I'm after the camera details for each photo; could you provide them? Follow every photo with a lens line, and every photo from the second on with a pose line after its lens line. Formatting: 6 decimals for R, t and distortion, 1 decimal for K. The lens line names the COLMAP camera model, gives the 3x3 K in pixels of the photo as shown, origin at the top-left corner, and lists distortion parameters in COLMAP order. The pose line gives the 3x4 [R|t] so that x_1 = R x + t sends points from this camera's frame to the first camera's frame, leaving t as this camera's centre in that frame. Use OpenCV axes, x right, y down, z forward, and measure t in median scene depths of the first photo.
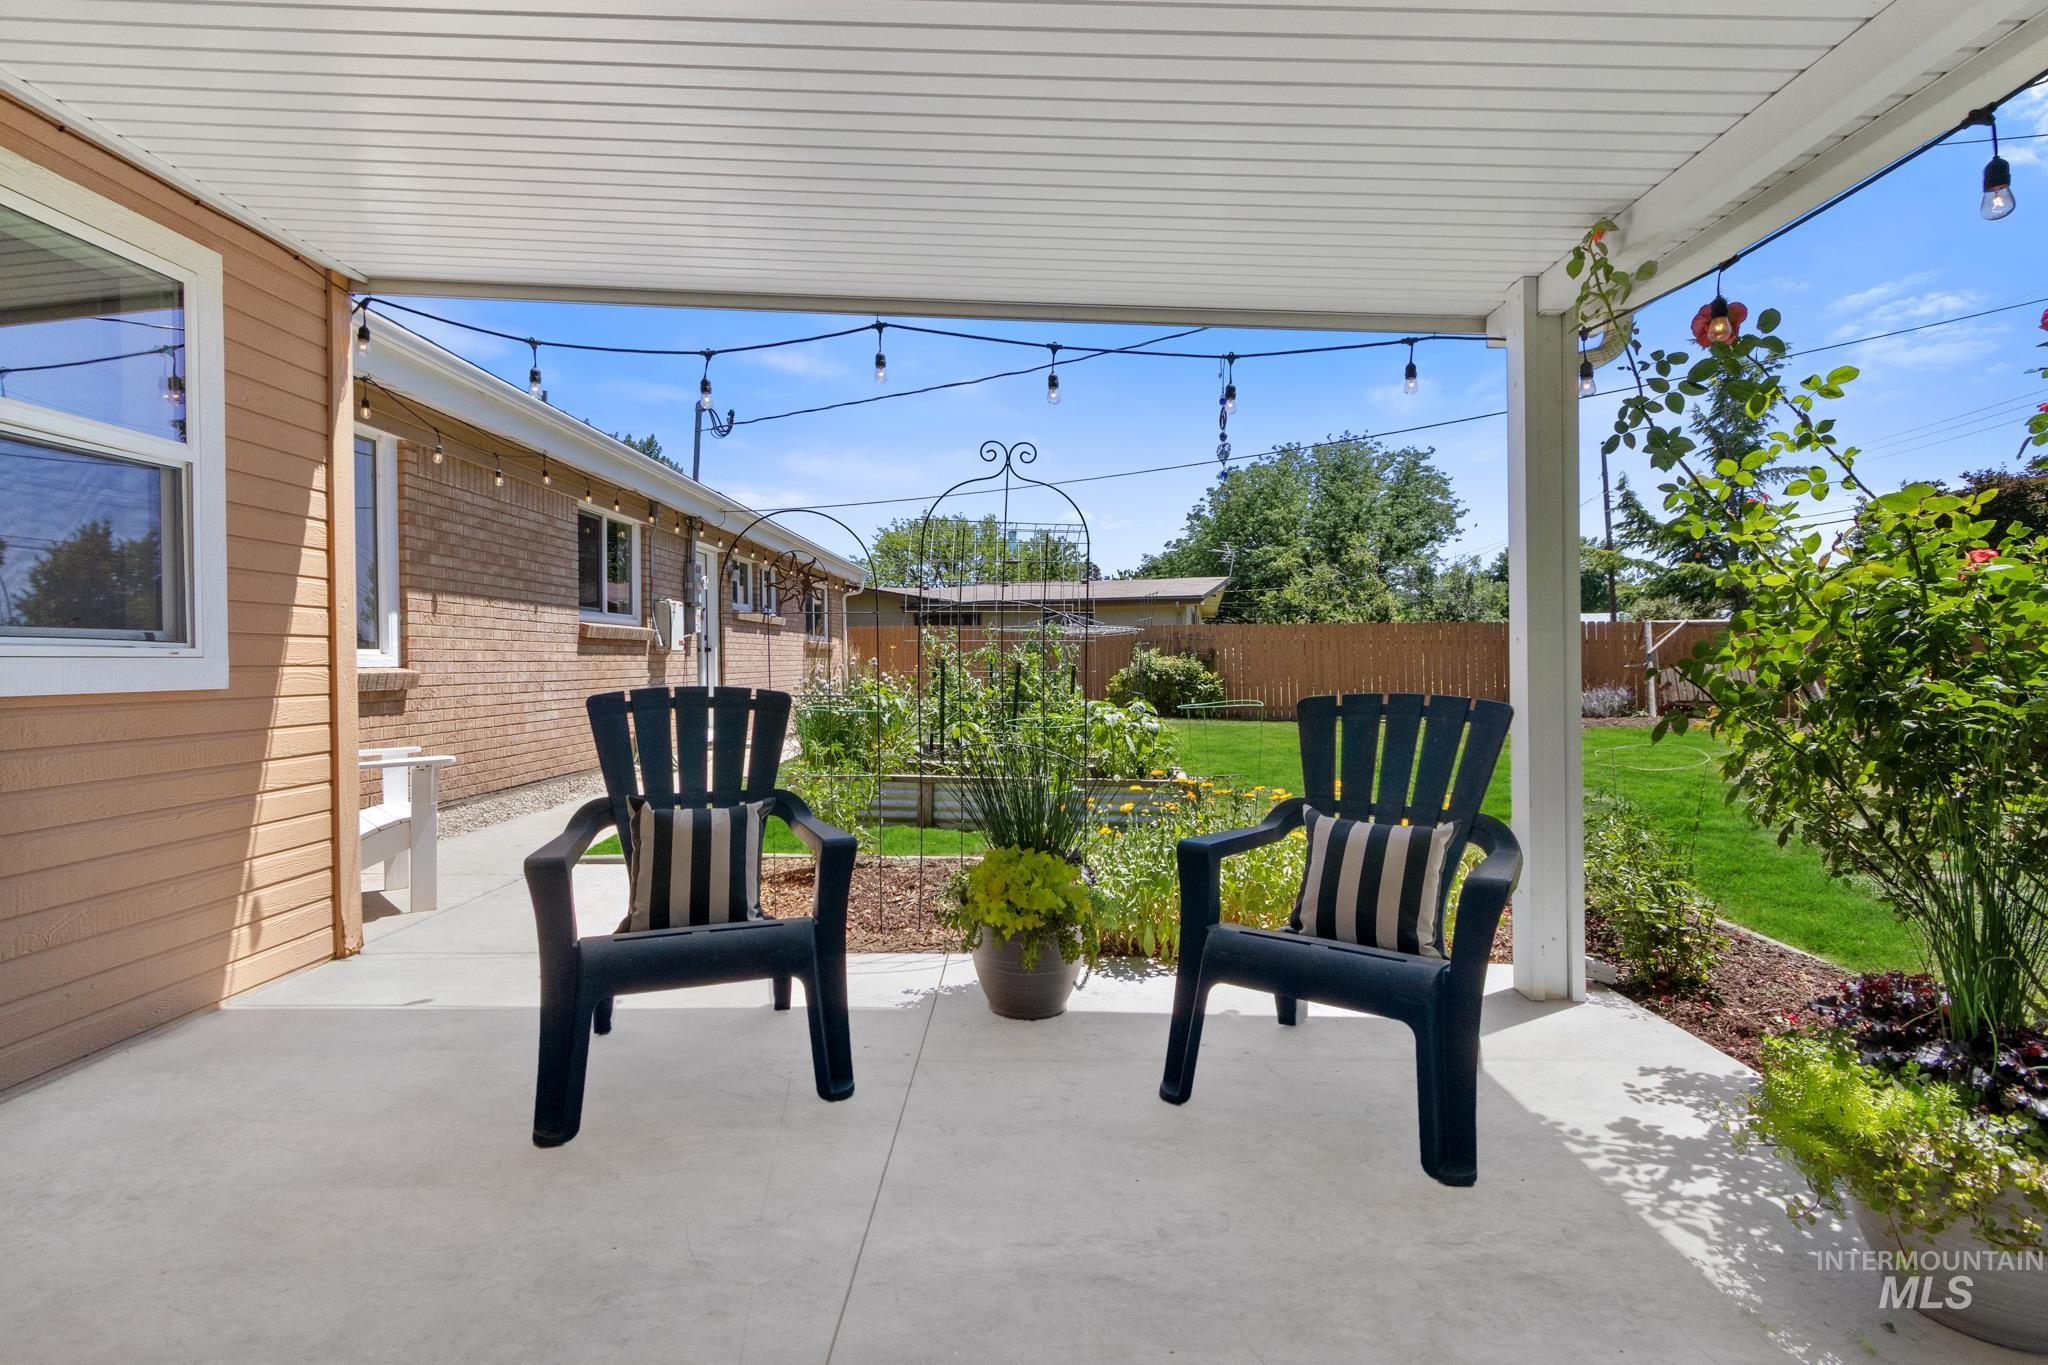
lens RADIAL K [[960.6, 0, 1024.3], [0, 960.6, 653.4], [0, 0, 1]] dist [0.002794, -0.000351]
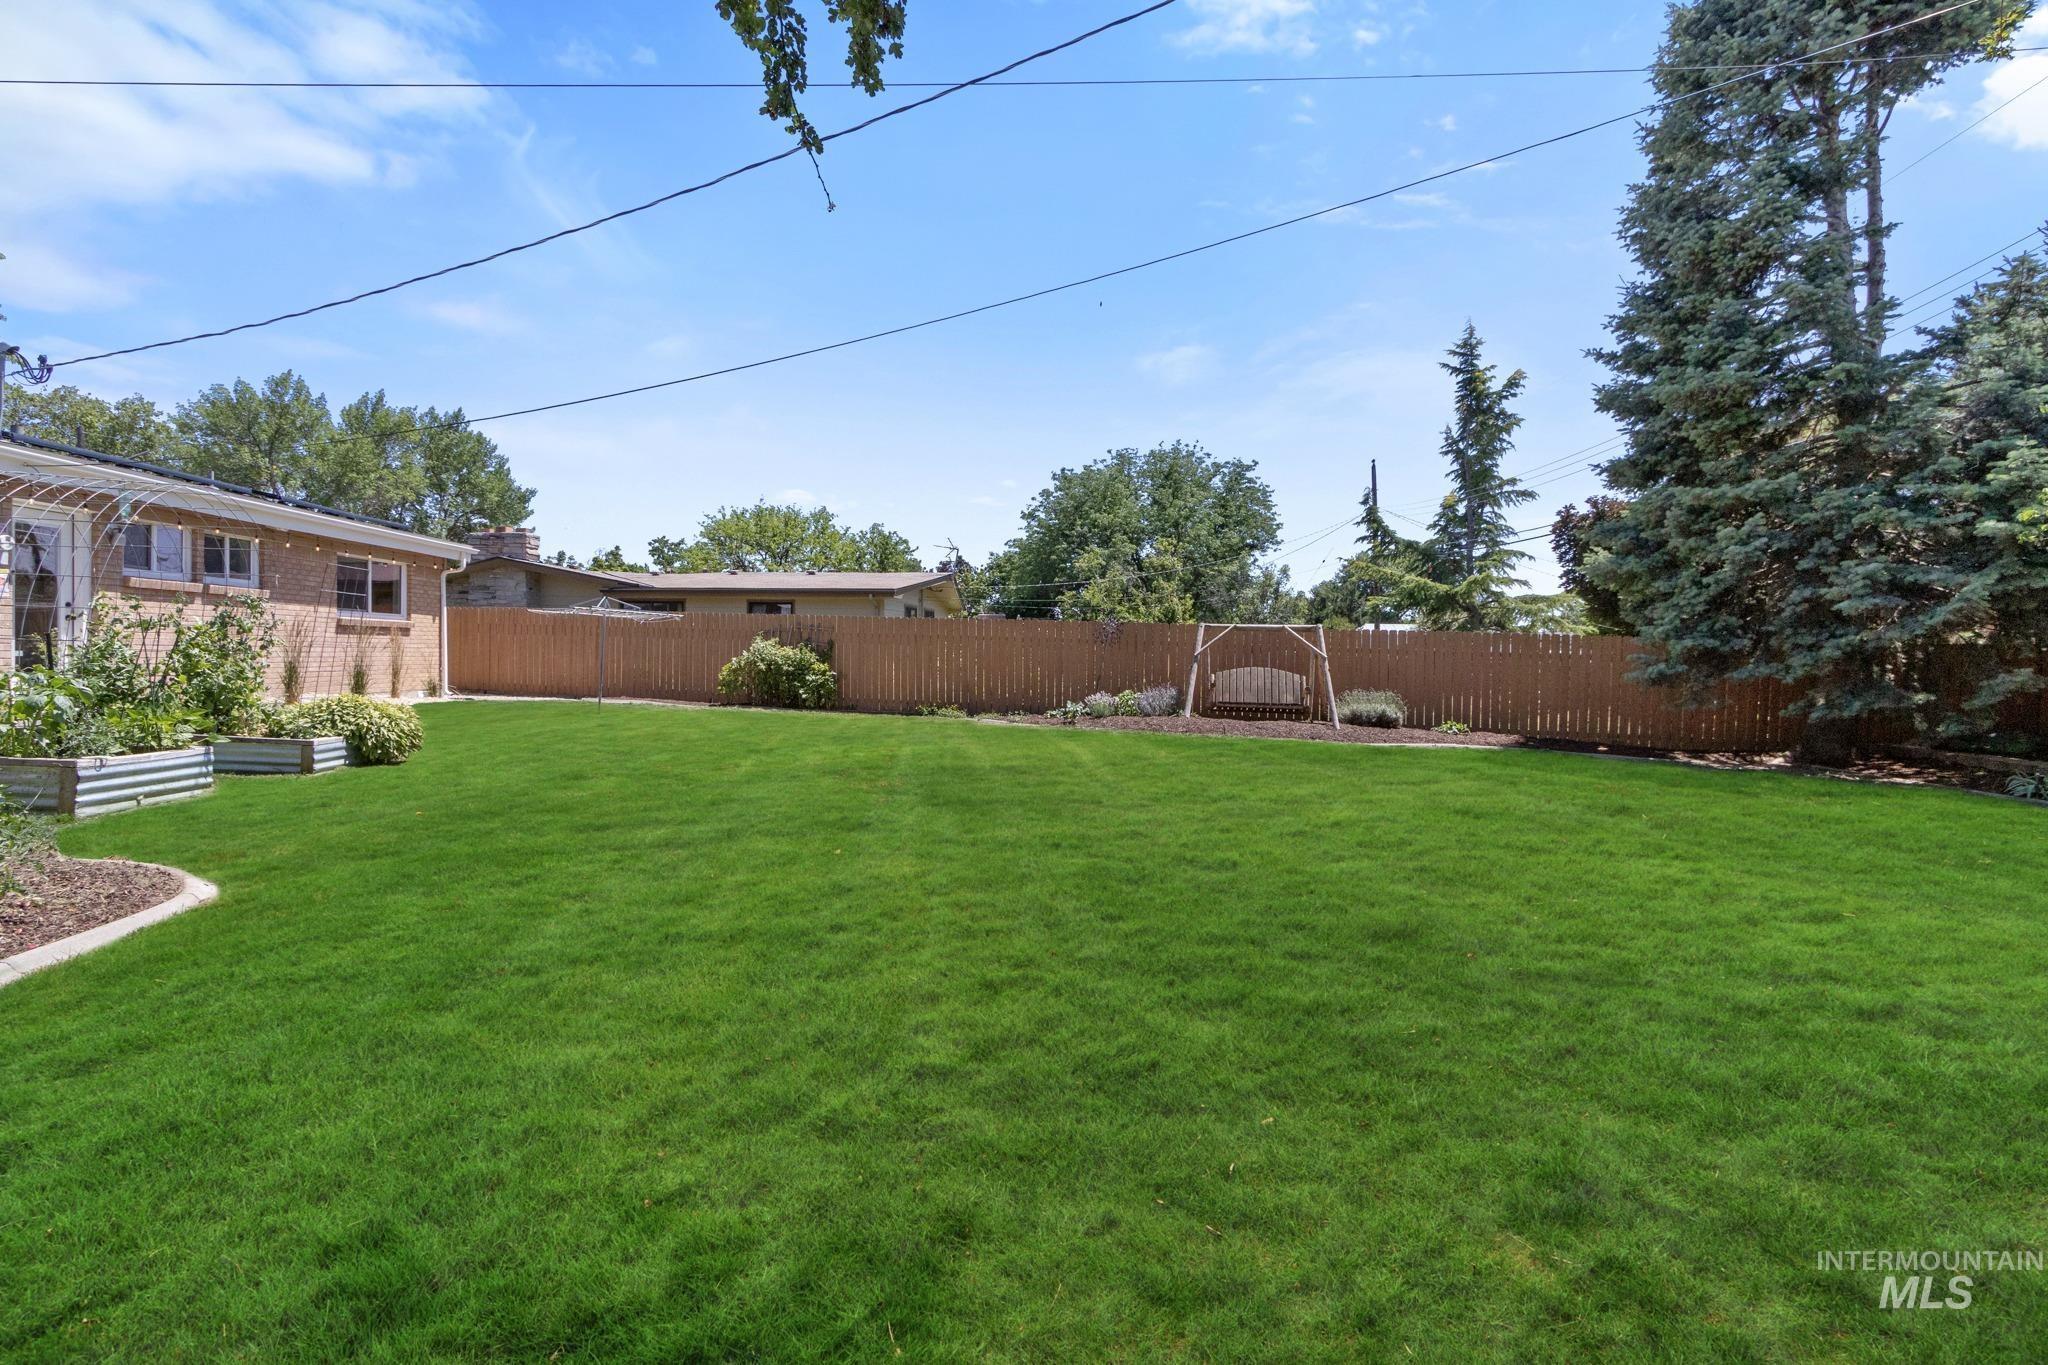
lens RADIAL K [[928.3, 0, 1024.0], [0, 928.3, 682.5], [0, 0, 1]] dist [-0.000443, 0.000005]
pose [[0.995380, 0.024930, 0.092718, 0.303566], [-0.028242, 0.999003, 0.034583, 0.000061], [-0.091763, -0.037042, 0.995092, 0.025854]]
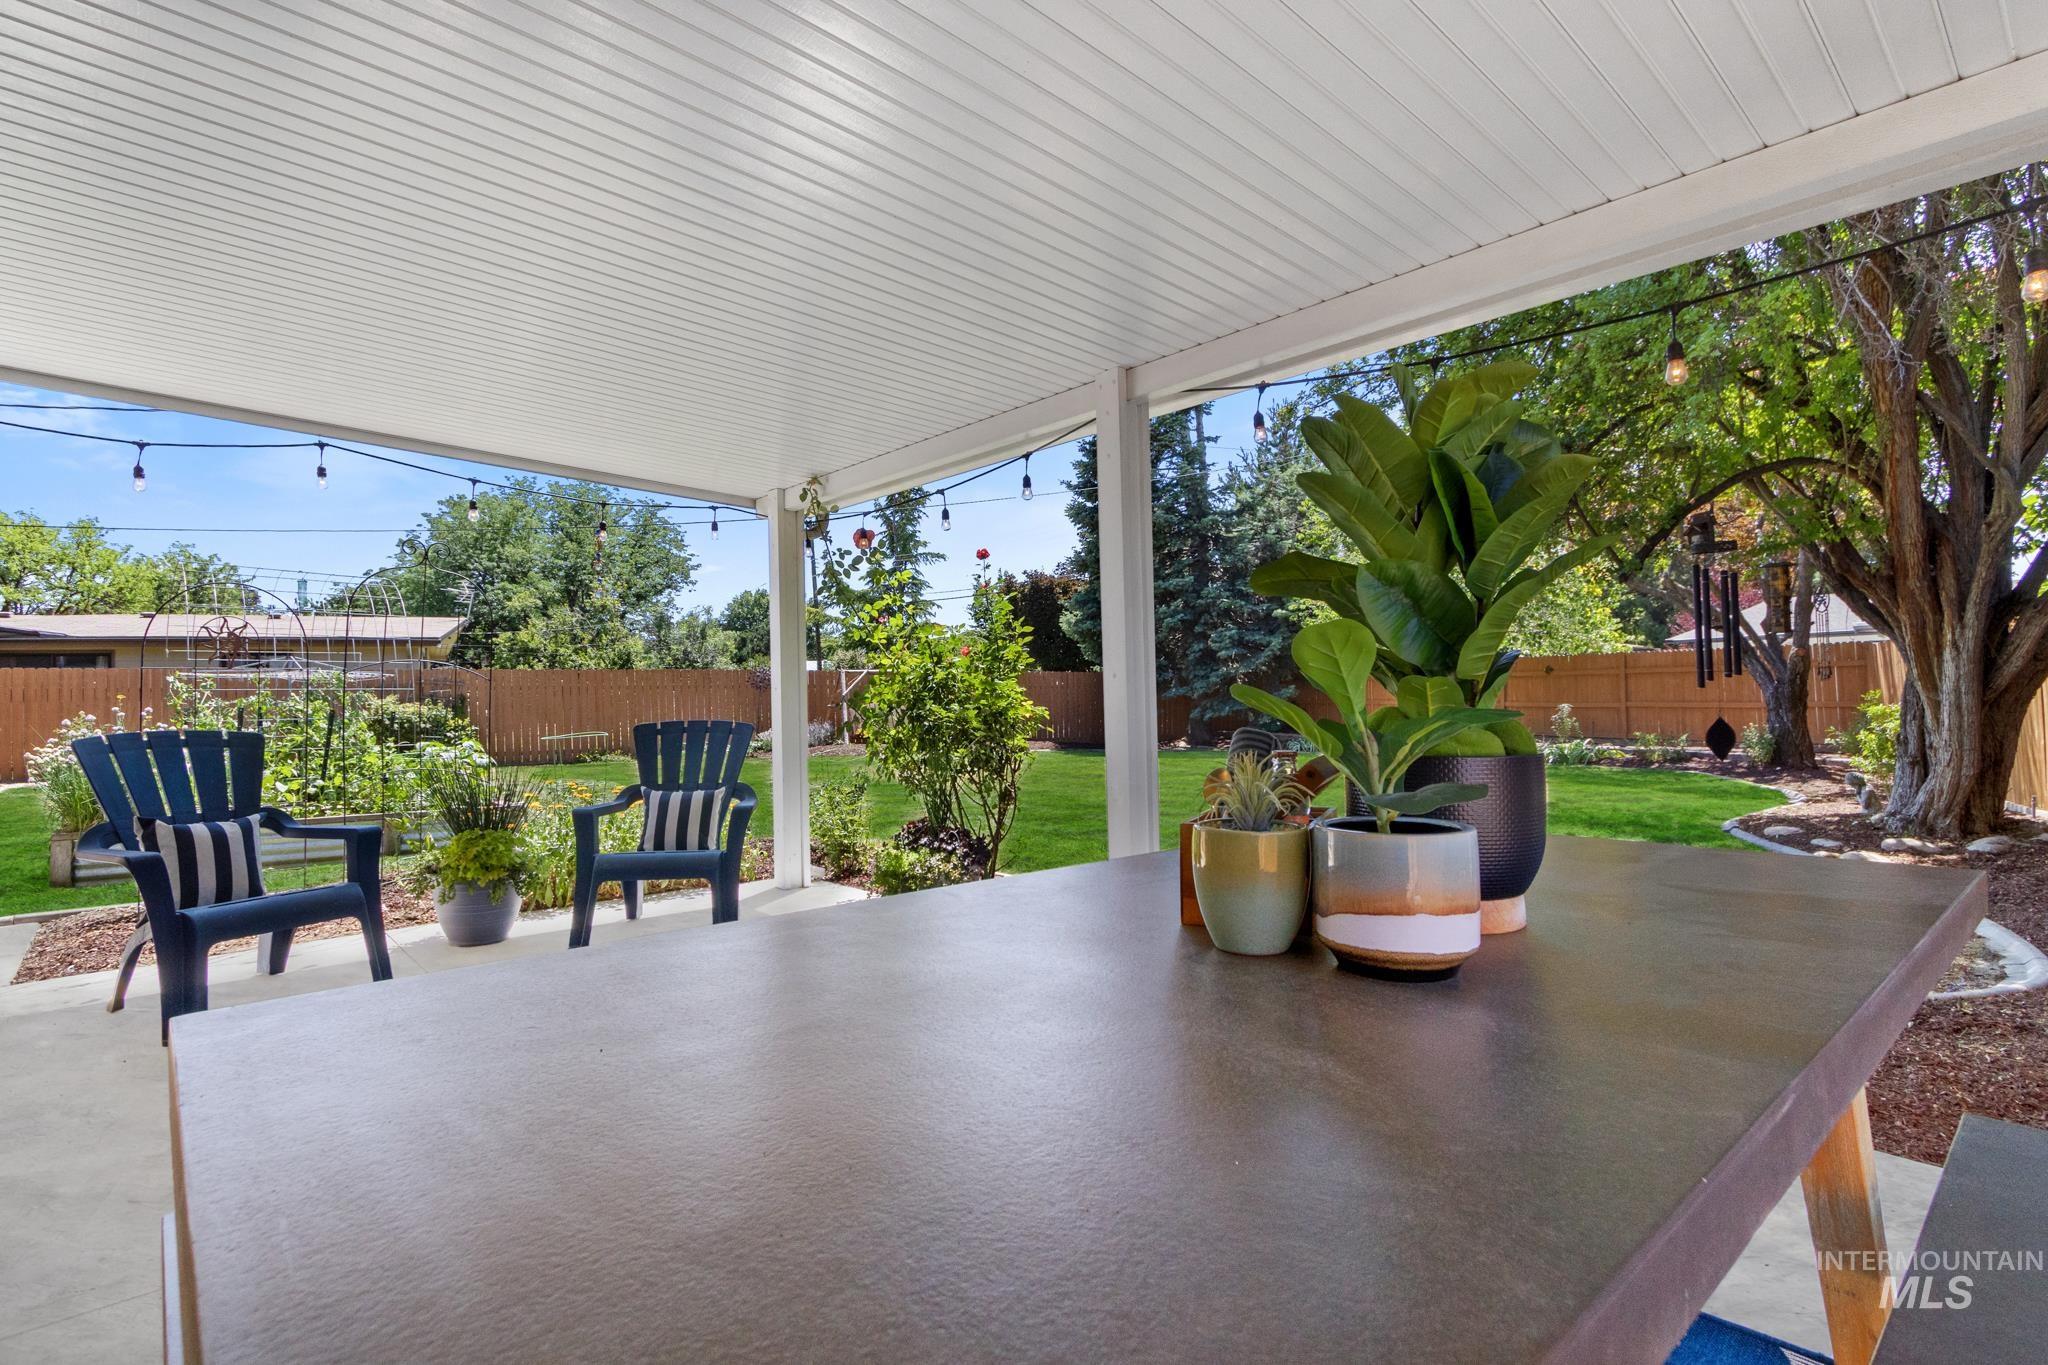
lens RADIAL K [[971.3, 0, 995.3], [0, 971.3, 685.7], [0, 0, 1]] dist [0.000134, 0.000106]
pose [[0.745995, -0.003165, 0.665944, -0.054335], [0.011180, 0.999907, -0.007772, -0.000169], [-0.665857, 0.013243, 0.745961, -0.087437]]
